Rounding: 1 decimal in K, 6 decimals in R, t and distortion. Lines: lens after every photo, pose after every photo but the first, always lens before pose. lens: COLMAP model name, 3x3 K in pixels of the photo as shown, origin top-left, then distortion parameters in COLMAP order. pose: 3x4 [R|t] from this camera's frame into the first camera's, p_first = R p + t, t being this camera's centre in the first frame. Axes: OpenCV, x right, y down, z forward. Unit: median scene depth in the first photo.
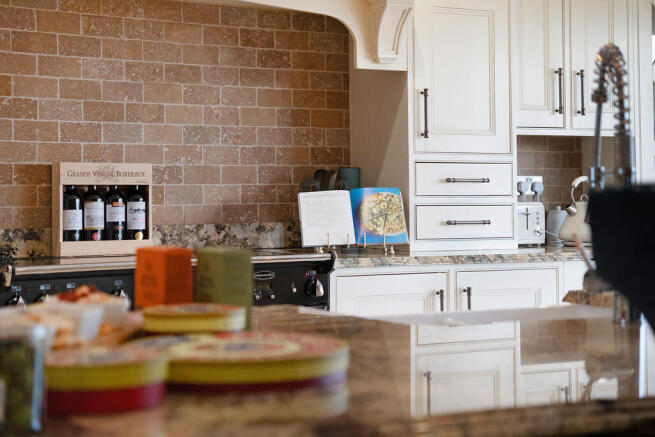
lens RADIAL K [[1206.1, 0, 325.5], [0, 1206.1, 215.2], [0, 0, 1]] dist [0.375693, 0.000000]
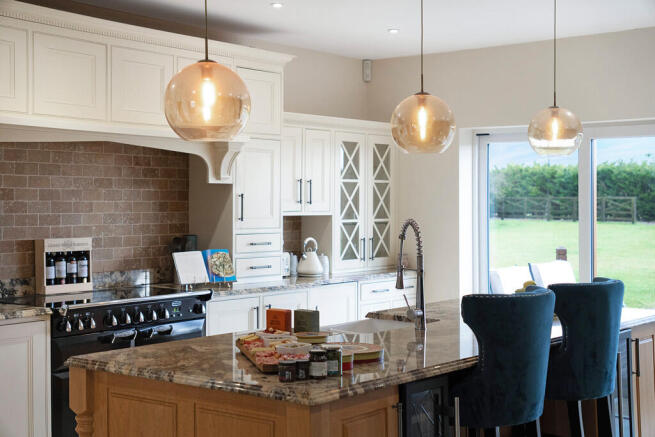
lens RADIAL K [[998.6, 0, 327.1], [0, 998.6, 218.6], [0, 0, 1]] dist [0.115583, 0.000000]
pose [[0.929684, 0.001368, 0.368356, -0.350262], [-0.003431, 0.999982, 0.004946, -0.076417], [-0.368343, -0.005862, 0.929672, -0.425552]]
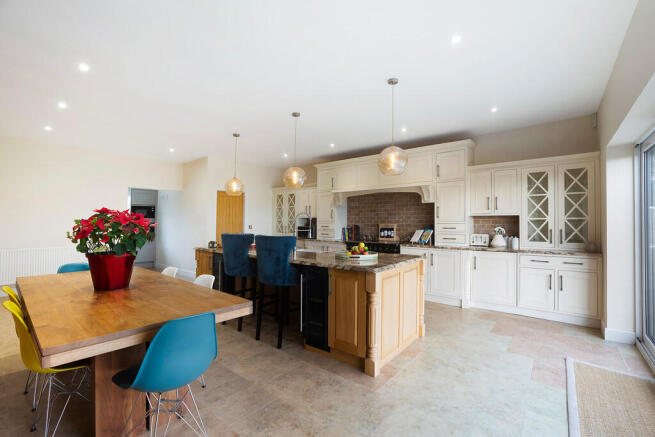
lens RADIAL K [[299.9, 0, 328.5], [0, 299.9, 219.2], [0, 0, 1]] dist [-0.001467, -0.000007]
pose [[0.333637, -0.009360, -0.942655, 0.955848], [-0.025954, 0.999480, -0.019110, -0.029738], [0.942344, 0.030841, 0.333221, 0.304145]]
